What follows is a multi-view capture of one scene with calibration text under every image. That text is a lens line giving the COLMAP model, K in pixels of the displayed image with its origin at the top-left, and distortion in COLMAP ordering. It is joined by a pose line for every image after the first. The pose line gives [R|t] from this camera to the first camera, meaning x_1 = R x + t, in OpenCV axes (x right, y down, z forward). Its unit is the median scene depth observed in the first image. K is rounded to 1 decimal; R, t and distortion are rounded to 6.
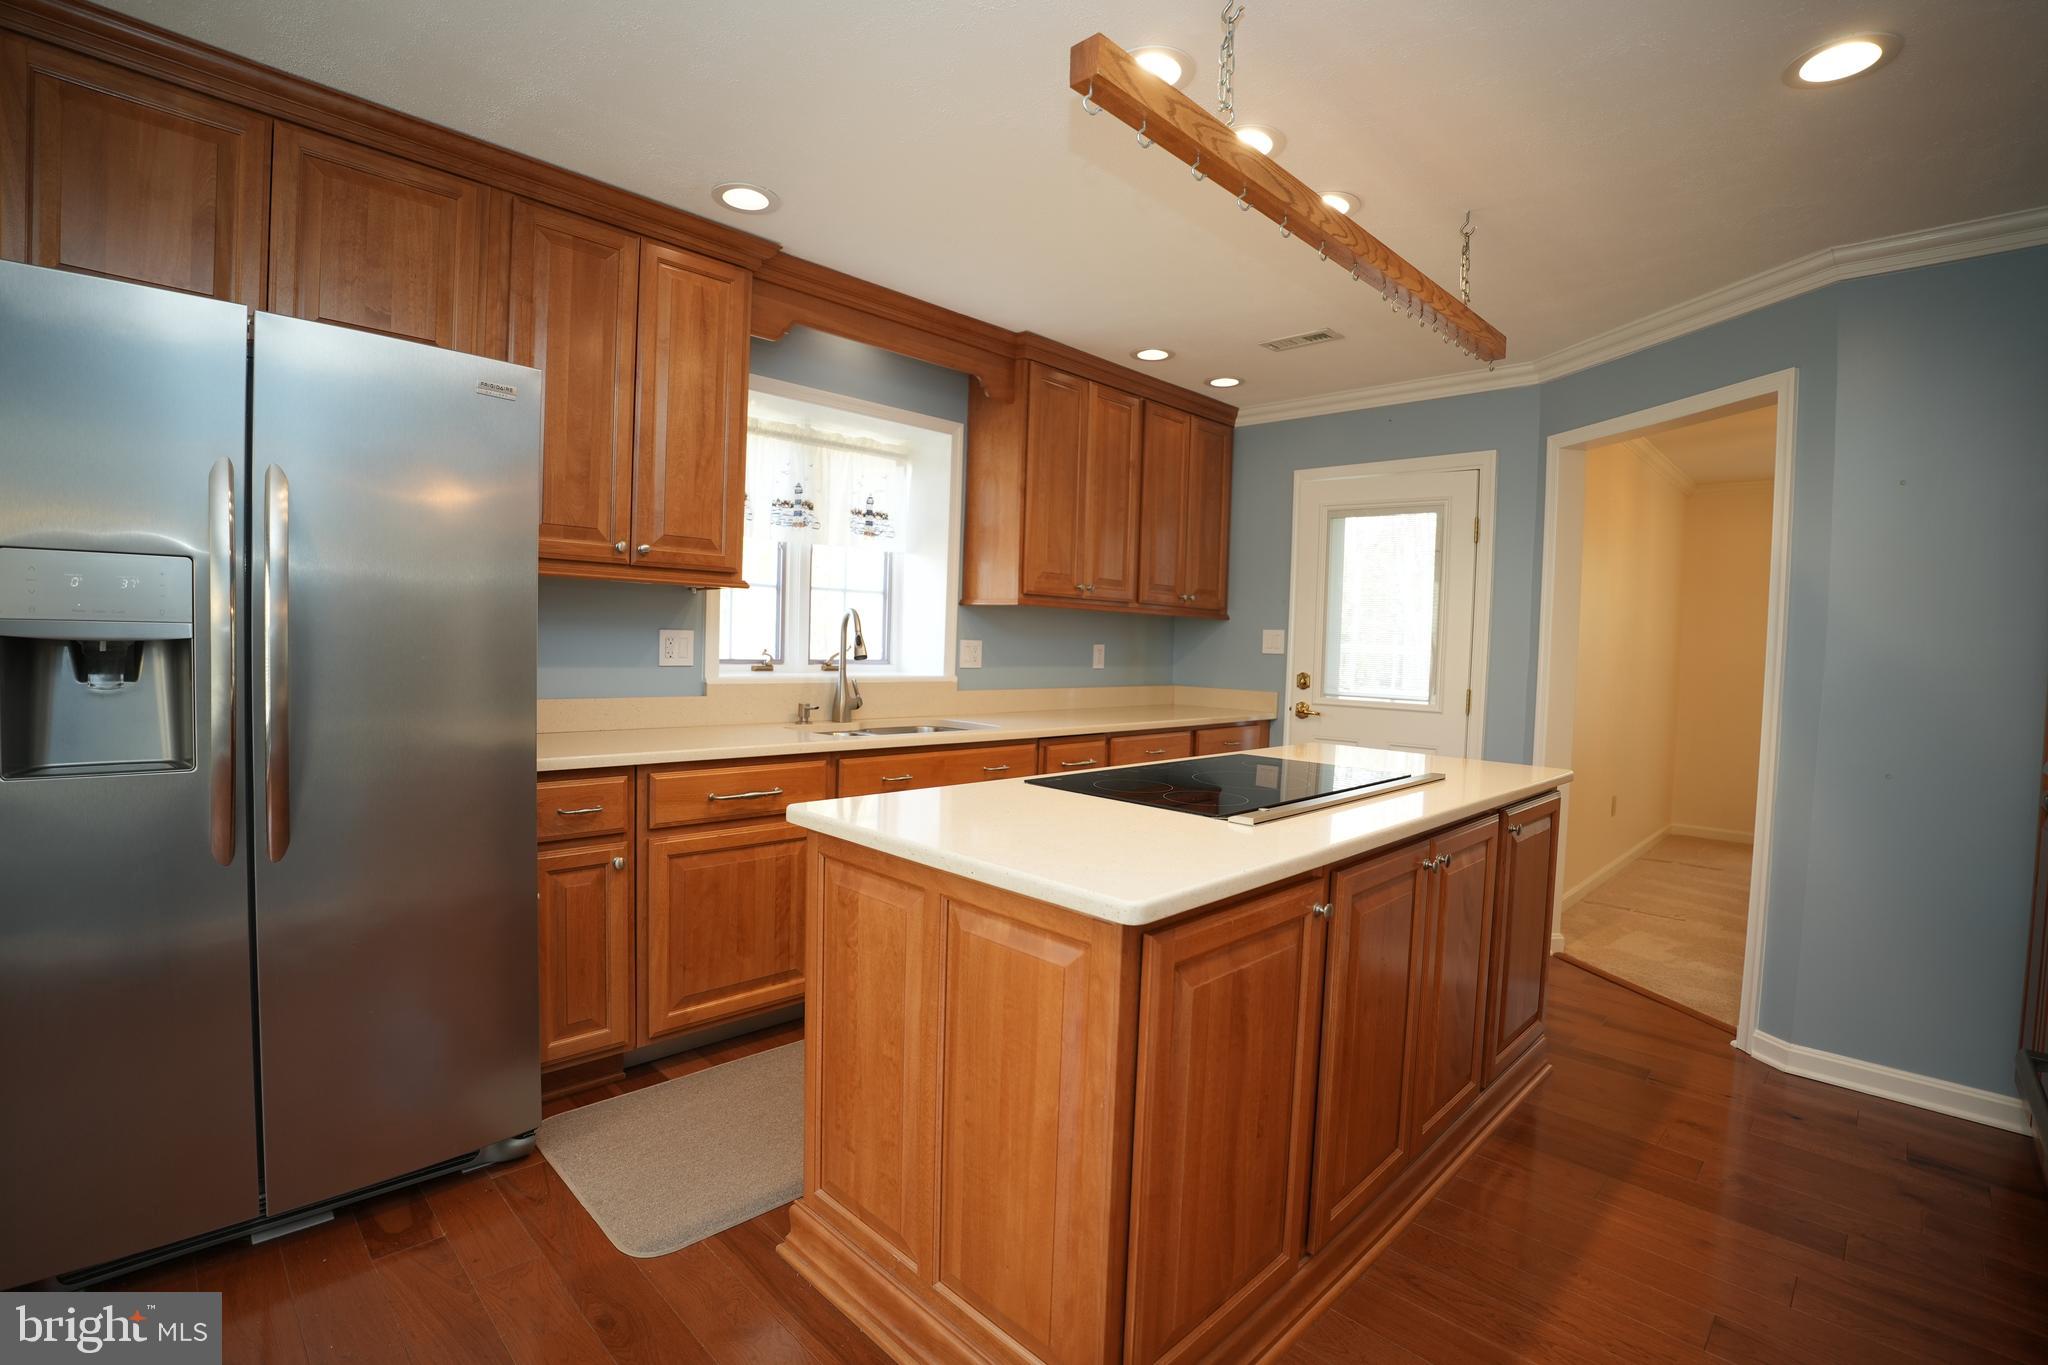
lens RADIAL K [[938.4, 0, 1018.4], [0, 938.4, 679.9], [0, 0, 1]] dist [-0.078512, 0.024948]
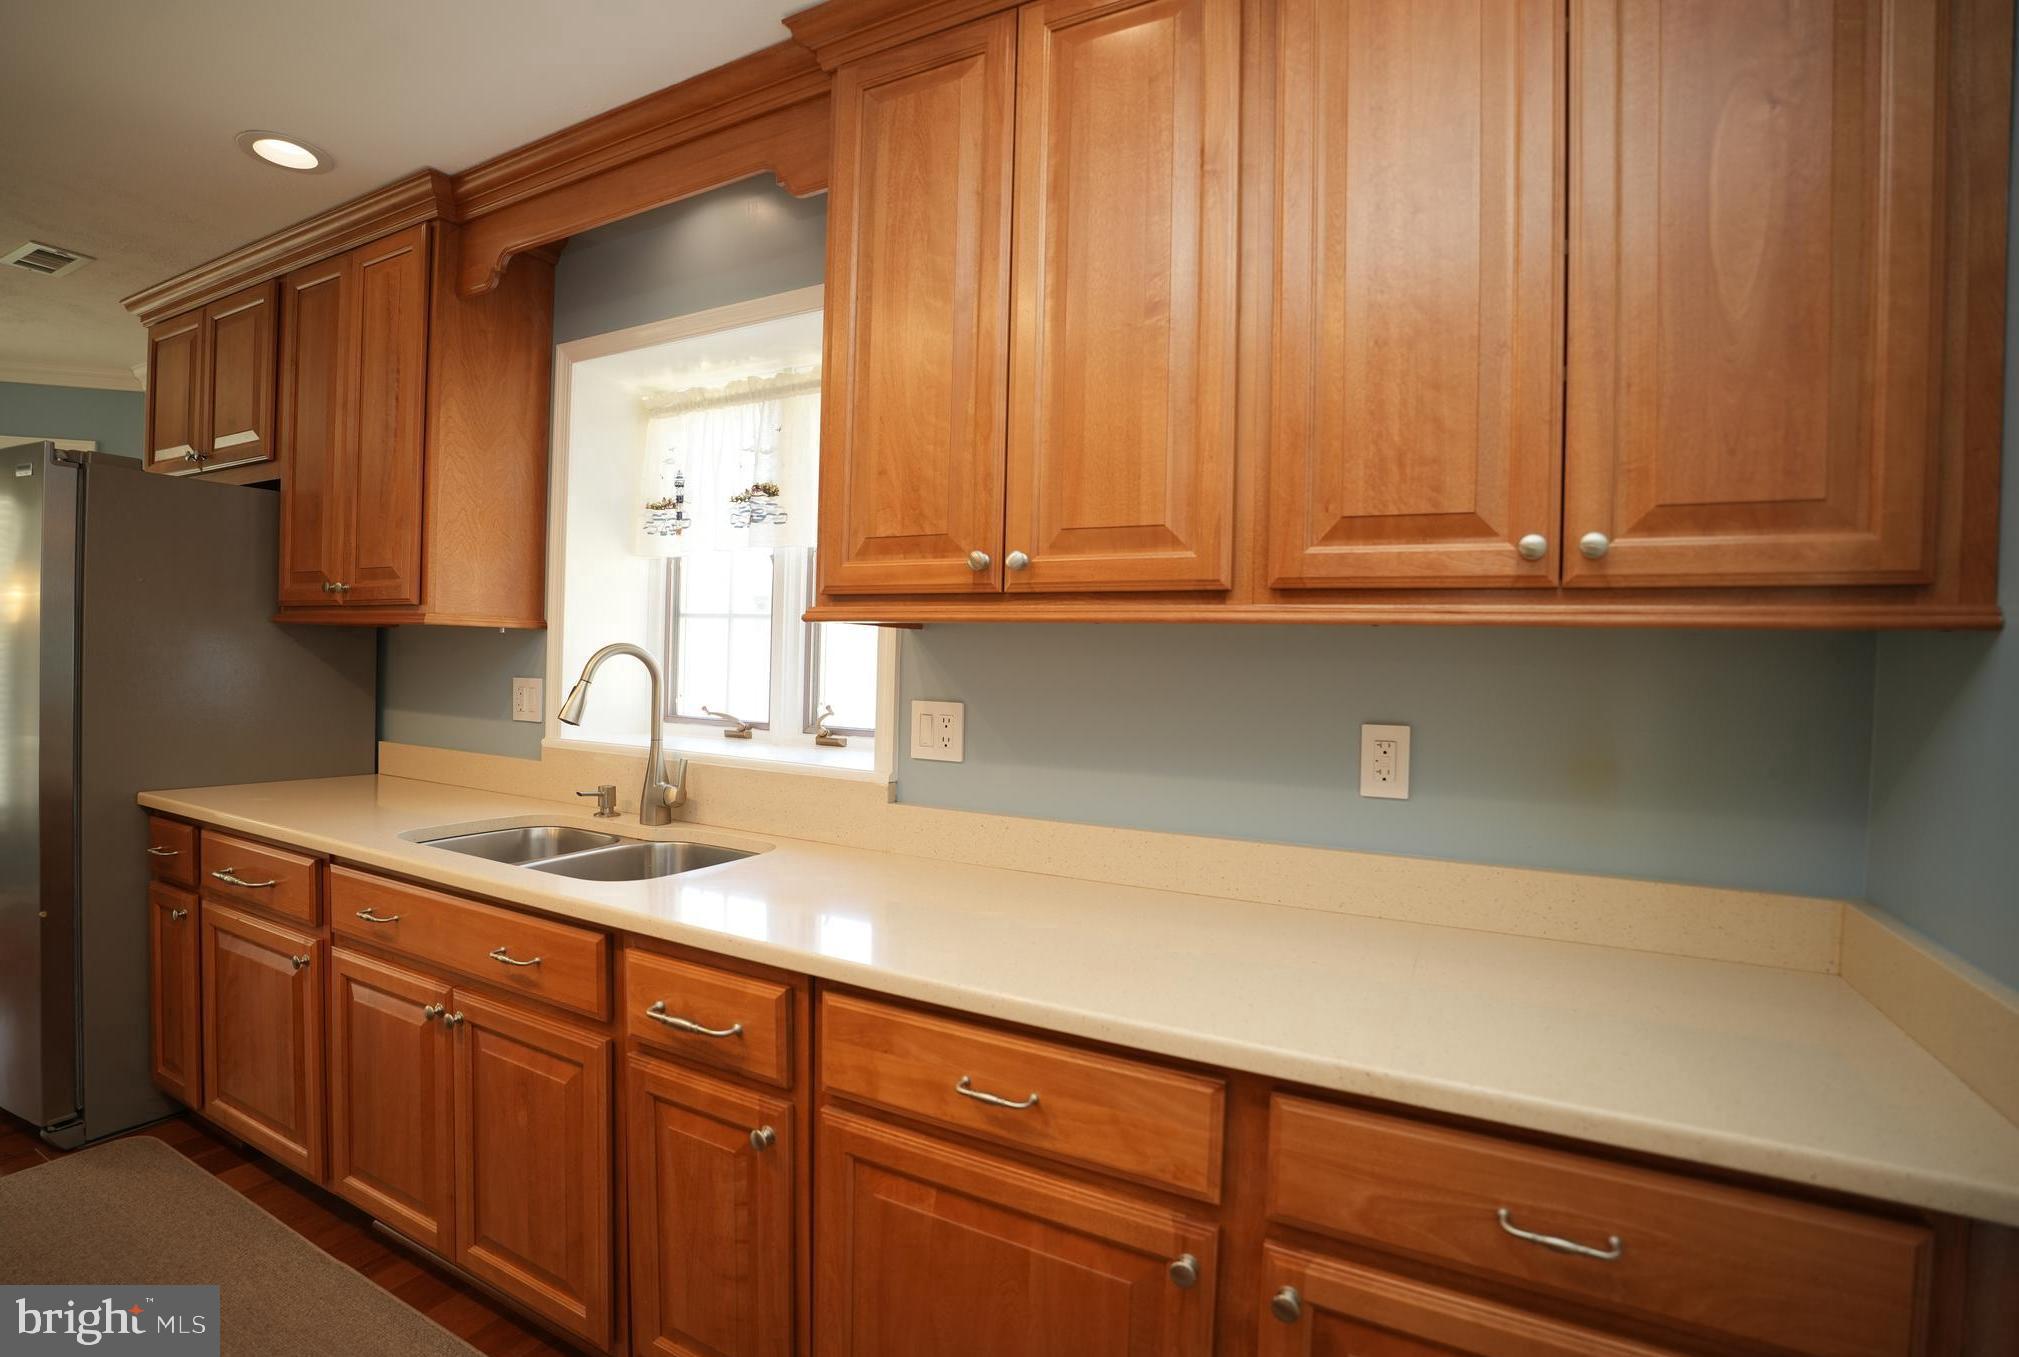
lens RADIAL K [[943.9, 0, 981.2], [0, 943.9, 679.7], [0, 0, 1]] dist [-0.051998, 0.001330]
pose [[0.279239, -0.003129, -0.960216, 0.444594], [-0.055401, 0.998276, -0.019364, -0.048528], [0.958622, 0.058604, 0.278585, 0.947271]]
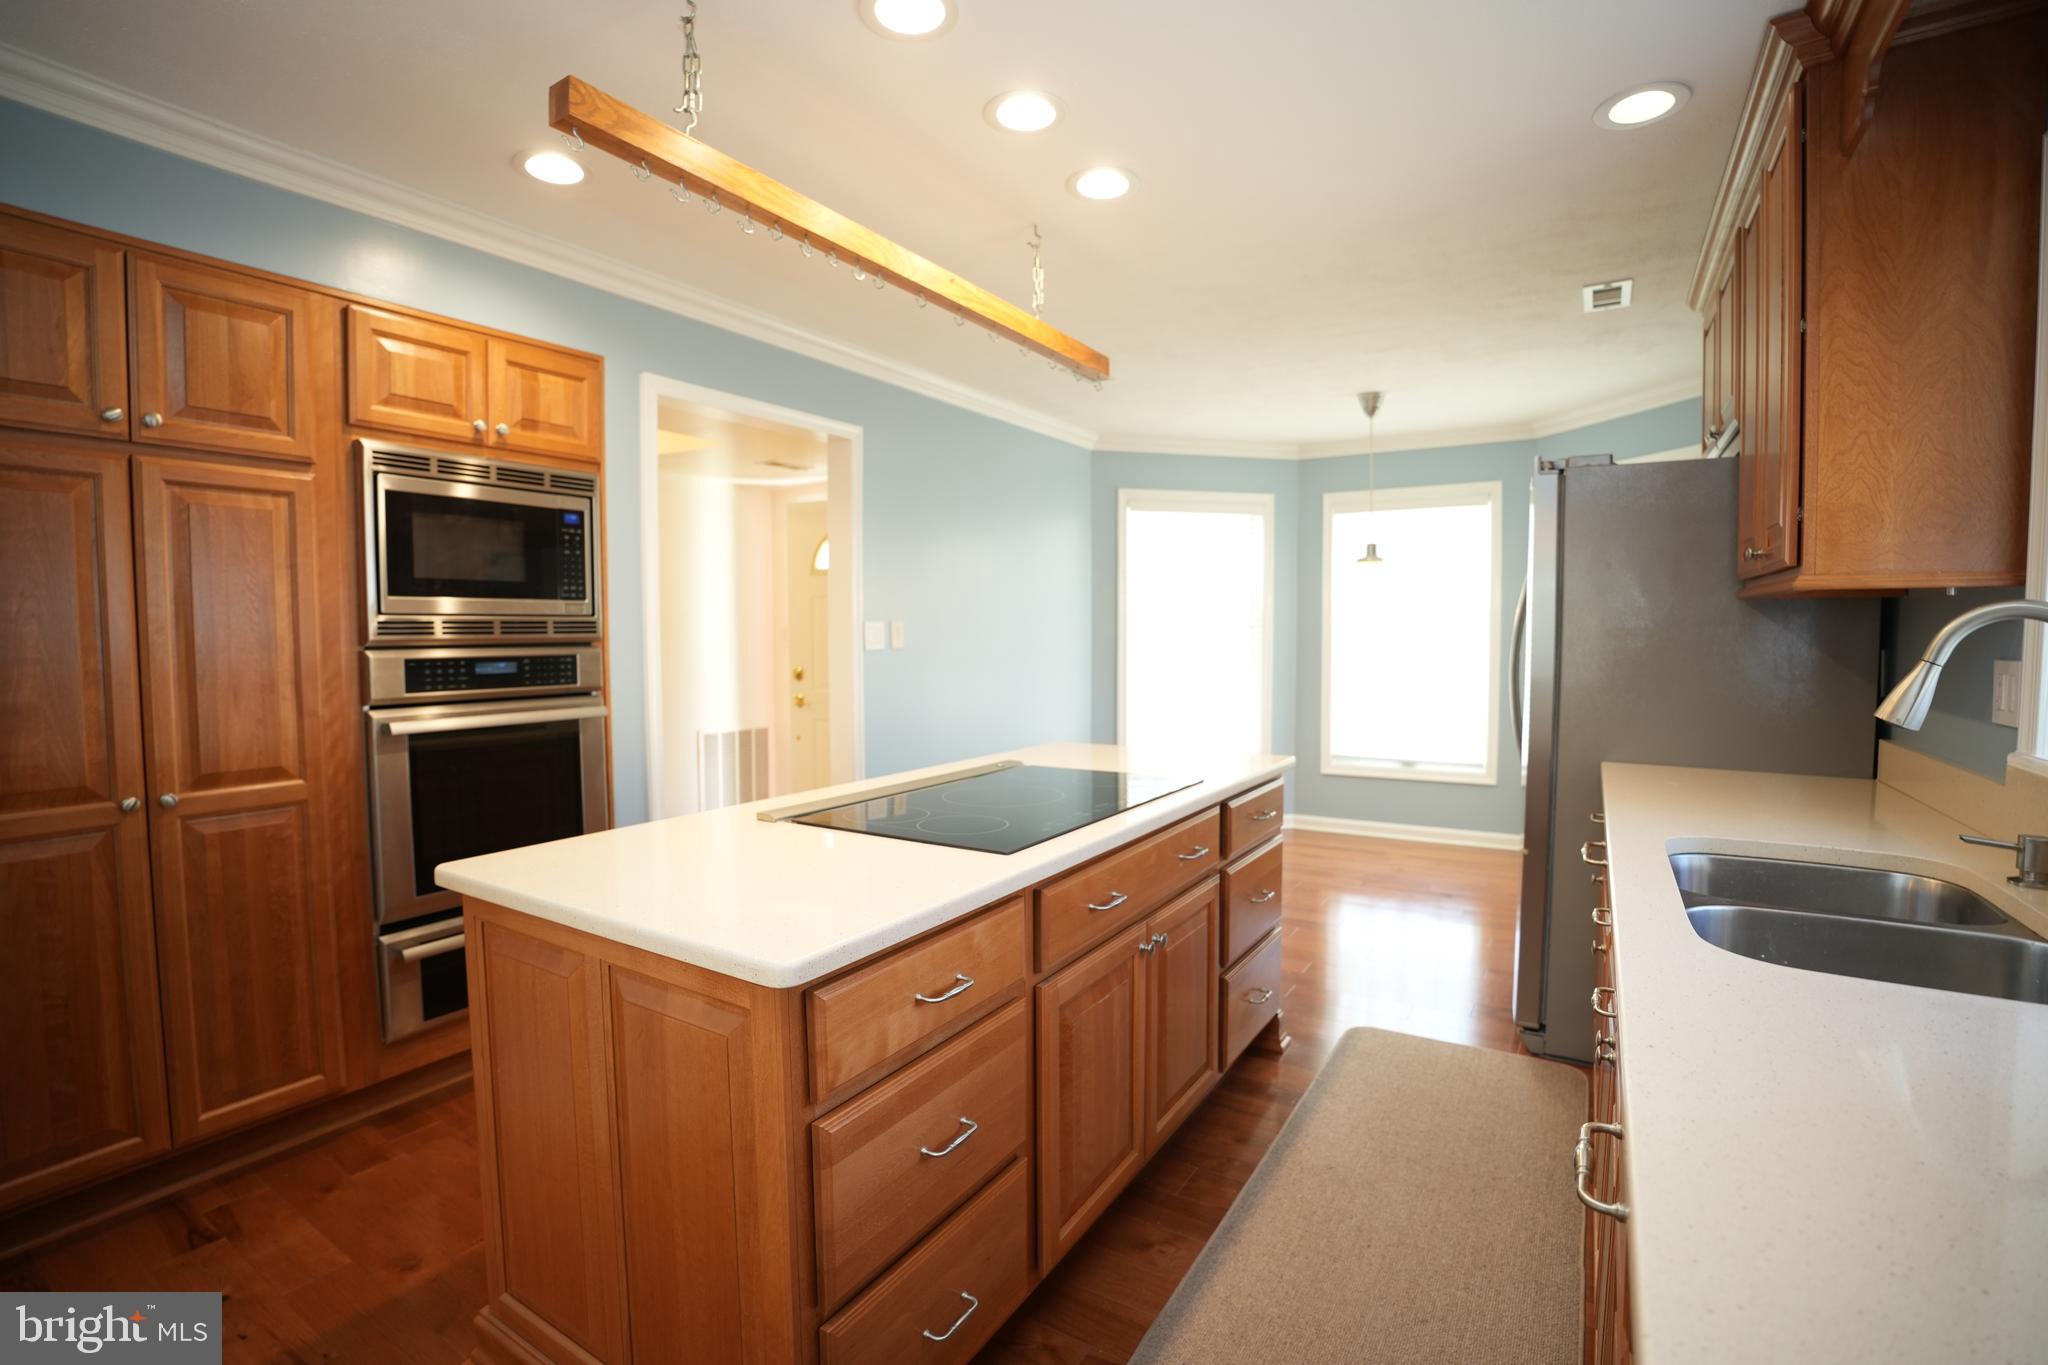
lens RADIAL K [[938.4, 0, 1018.4], [0, 938.4, 679.9], [0, 0, 1]] dist [-0.078512, 0.024948]
pose [[-0.975034, -0.015072, -0.221543, 0.264479], [-0.035274, 0.995538, 0.087519, -0.055851], [0.219235, 0.093148, -0.971215, 1.131448]]
